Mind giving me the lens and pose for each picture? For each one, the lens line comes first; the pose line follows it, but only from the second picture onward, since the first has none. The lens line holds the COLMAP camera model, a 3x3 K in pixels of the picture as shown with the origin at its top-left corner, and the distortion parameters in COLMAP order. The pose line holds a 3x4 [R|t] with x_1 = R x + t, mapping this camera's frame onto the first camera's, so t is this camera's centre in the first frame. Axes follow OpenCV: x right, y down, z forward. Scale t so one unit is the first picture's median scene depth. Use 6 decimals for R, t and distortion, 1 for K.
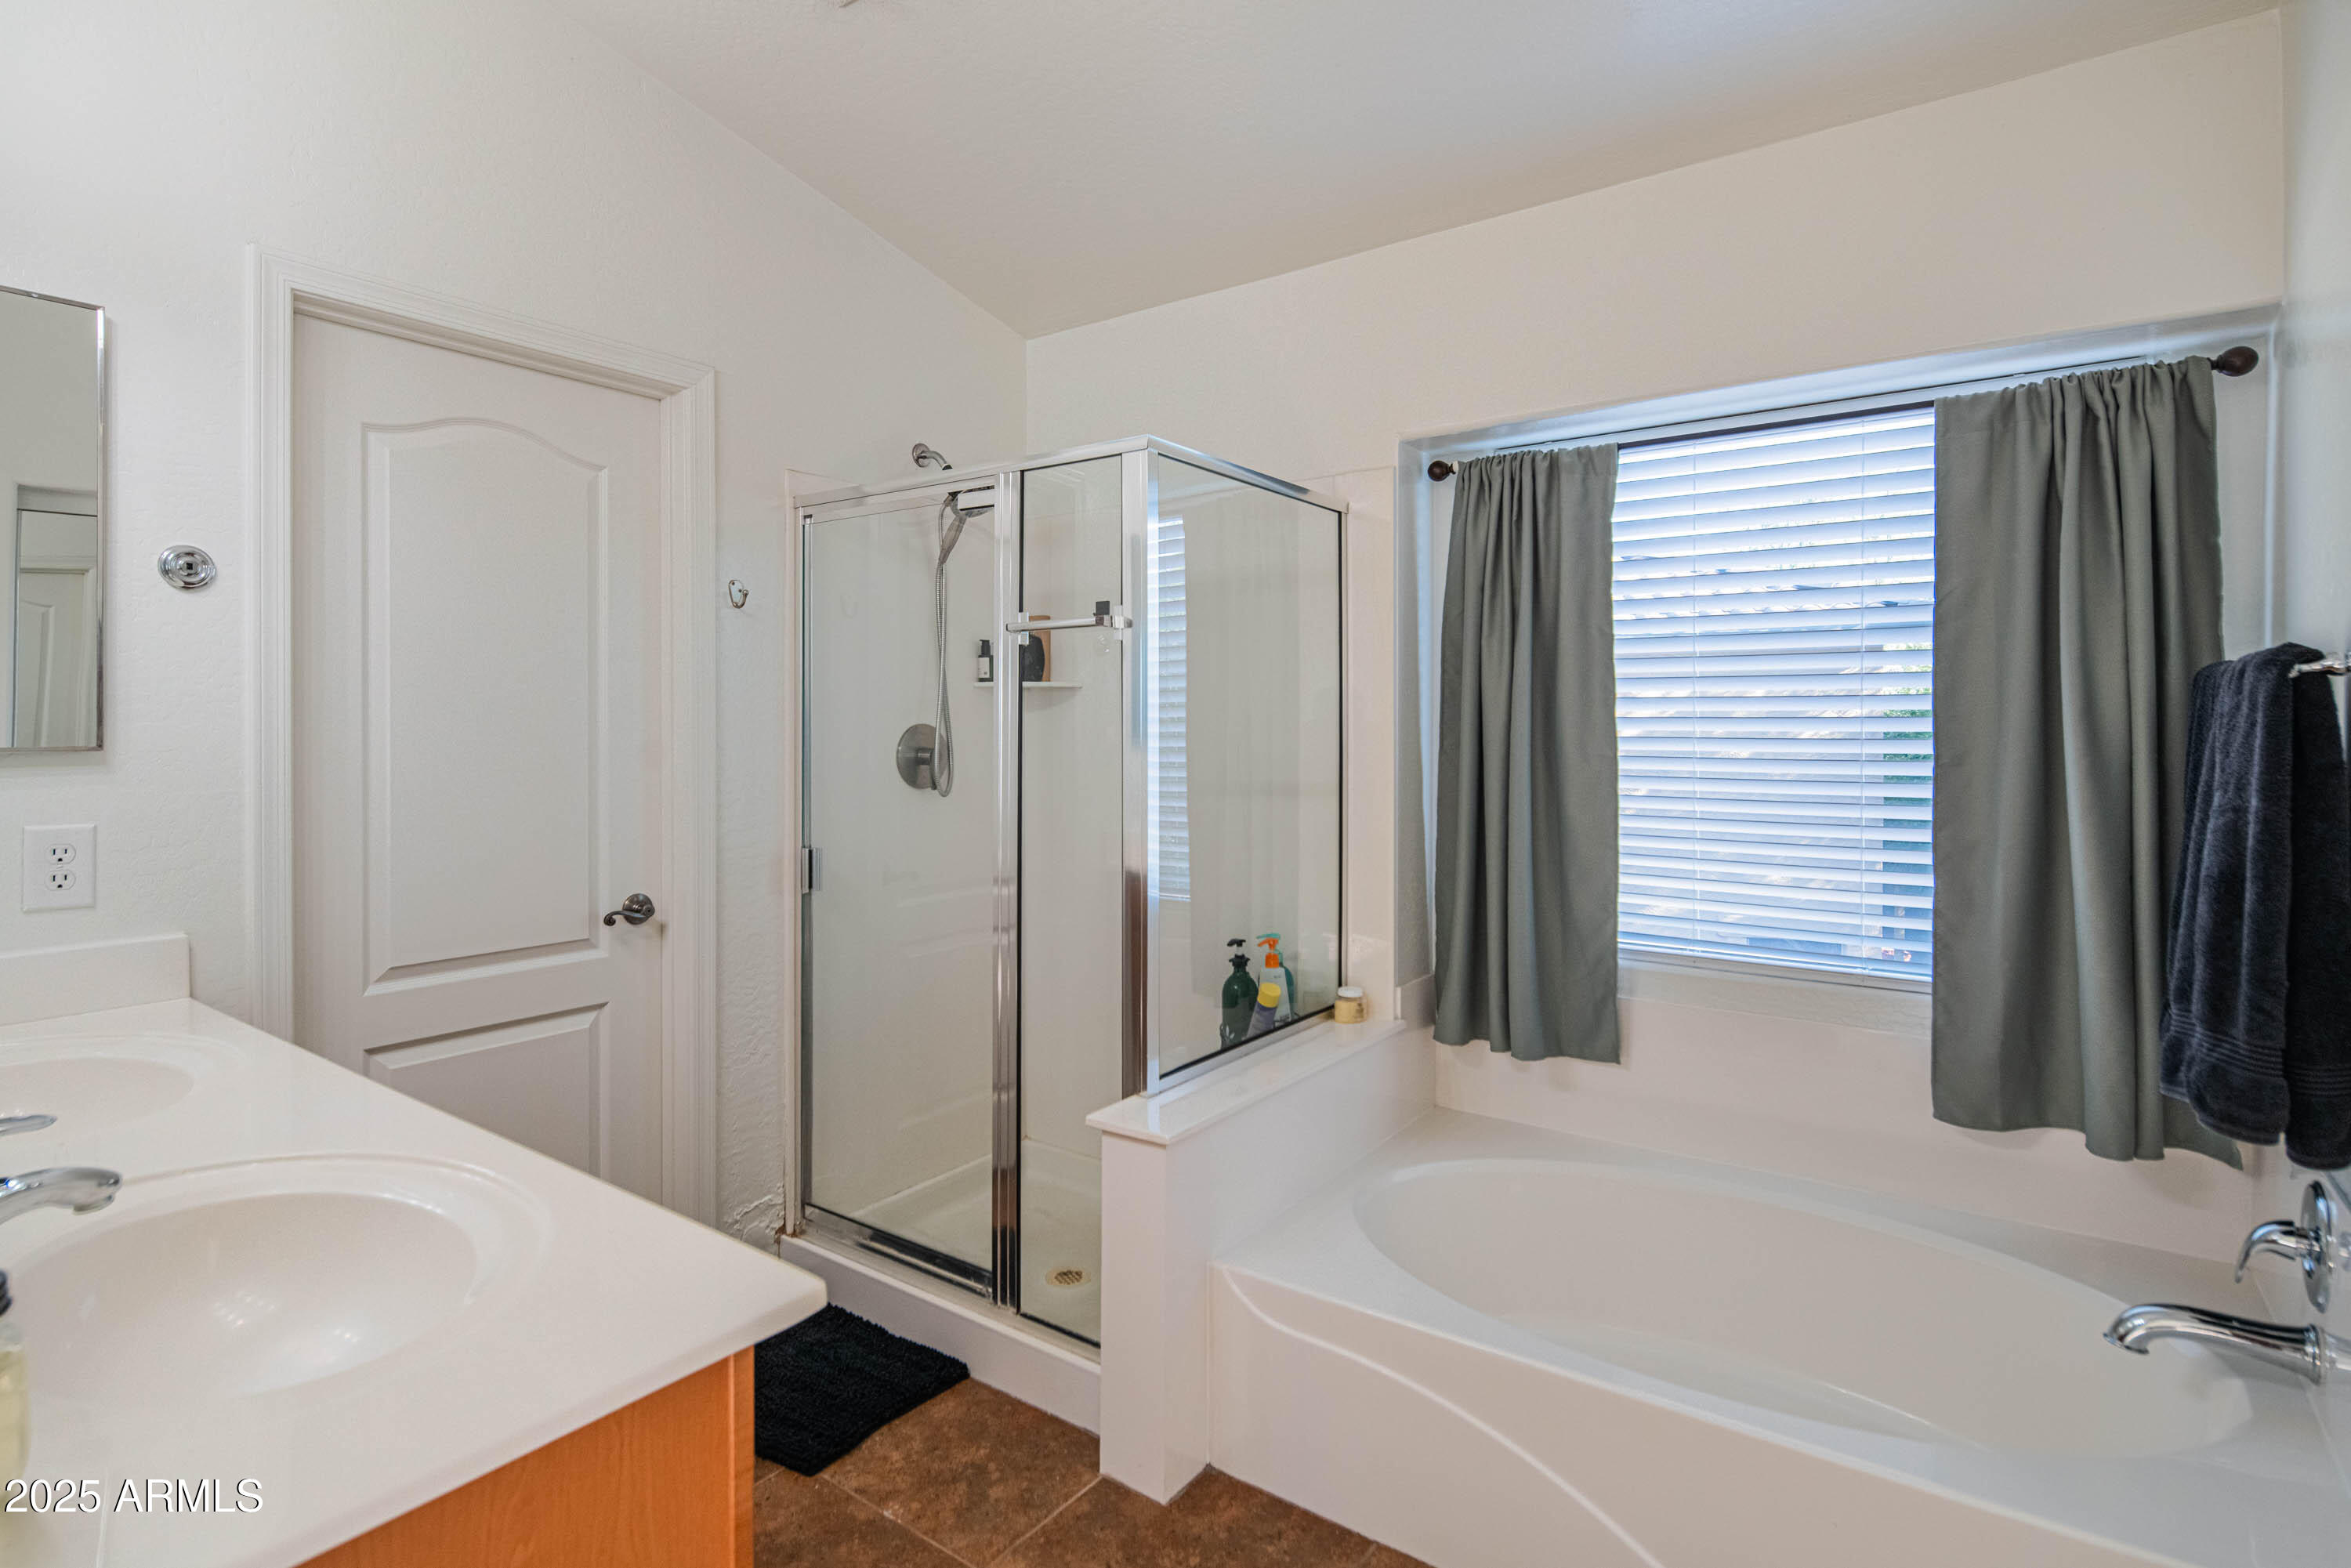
lens RADIAL K [[1160.3, 0, 1177.9], [0, 1160.3, 735.9], [0, 0, 1]] dist [0.000162, -0.000638]
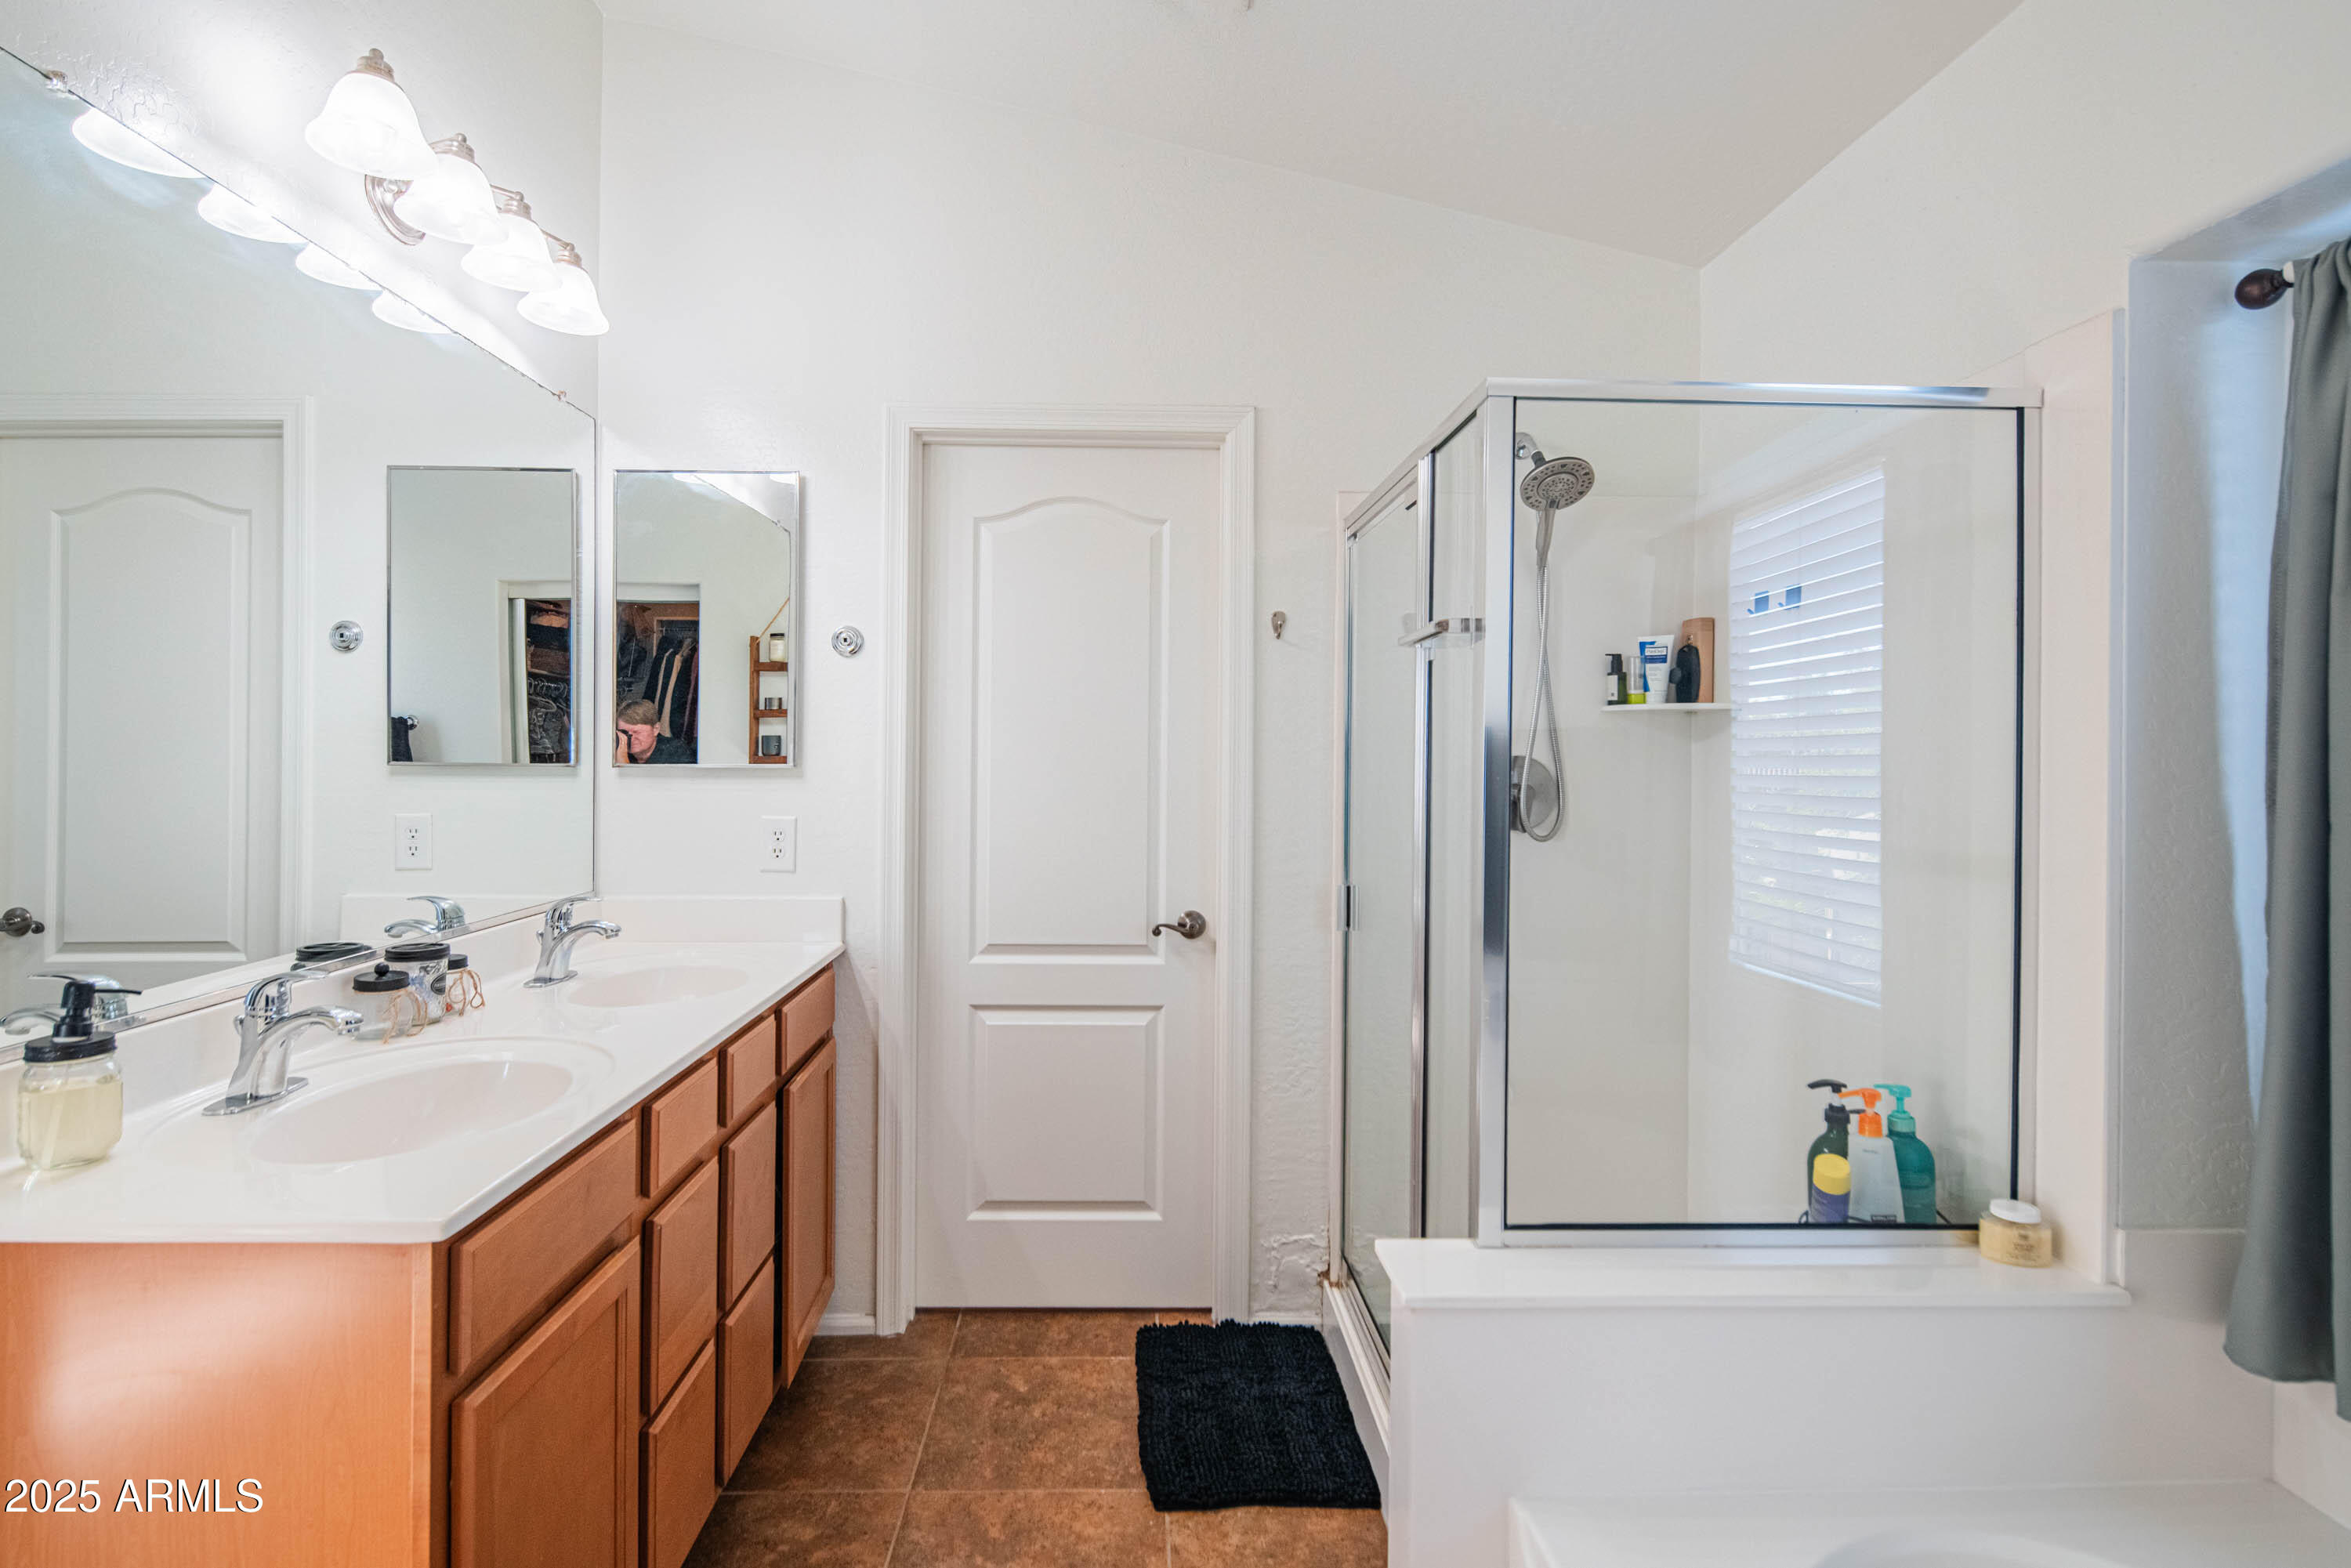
lens RADIAL K [[1195.4, 0, 1174.9], [0, 1195.4, 754.6], [0, 0, 1]] dist [-0.002216, -0.001179]
pose [[0.608799, 0.006615, -0.793297, 0.401578], [-0.016130, 0.999862, -0.004041, -0.003991], [0.793160, 0.015256, 0.608822, 0.306022]]
